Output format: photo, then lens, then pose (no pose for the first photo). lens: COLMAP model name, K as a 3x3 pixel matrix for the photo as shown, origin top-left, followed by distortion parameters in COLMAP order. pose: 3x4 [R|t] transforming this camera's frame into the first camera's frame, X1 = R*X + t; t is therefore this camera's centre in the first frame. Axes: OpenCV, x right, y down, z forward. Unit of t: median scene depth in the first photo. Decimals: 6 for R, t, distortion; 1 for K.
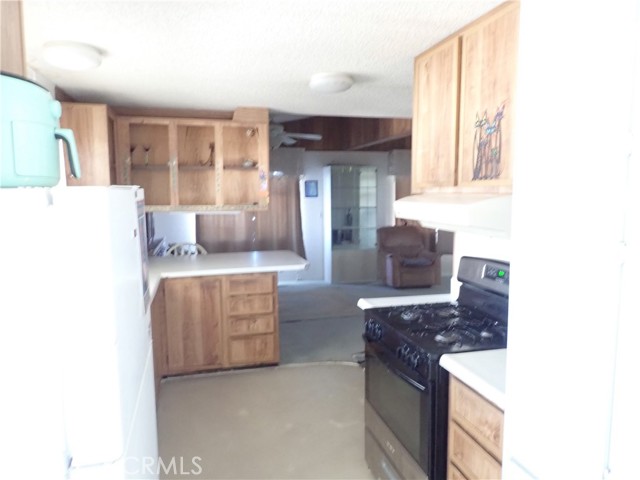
lens RADIAL K [[472.4, 0, 319.6], [0, 472.4, 240.2], [0, 0, 1]] dist [-0.005490, 0.000118]
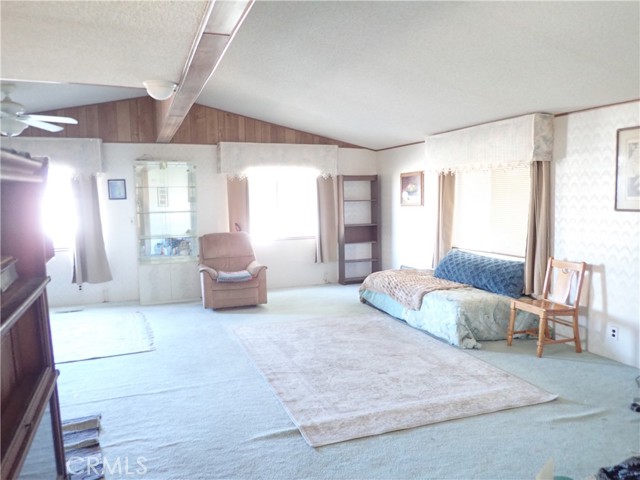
lens RADIAL K [[472.4, 0, 316.1], [0, 472.4, 241.3], [0, 0, 1]] dist [-0.005490, 0.000118]
pose [[0.992227, -0.016717, 0.123310, 0.272331], [0.017214, 0.999847, -0.002965, -0.012500], [-0.123241, 0.005065, 0.992364, 0.181069]]
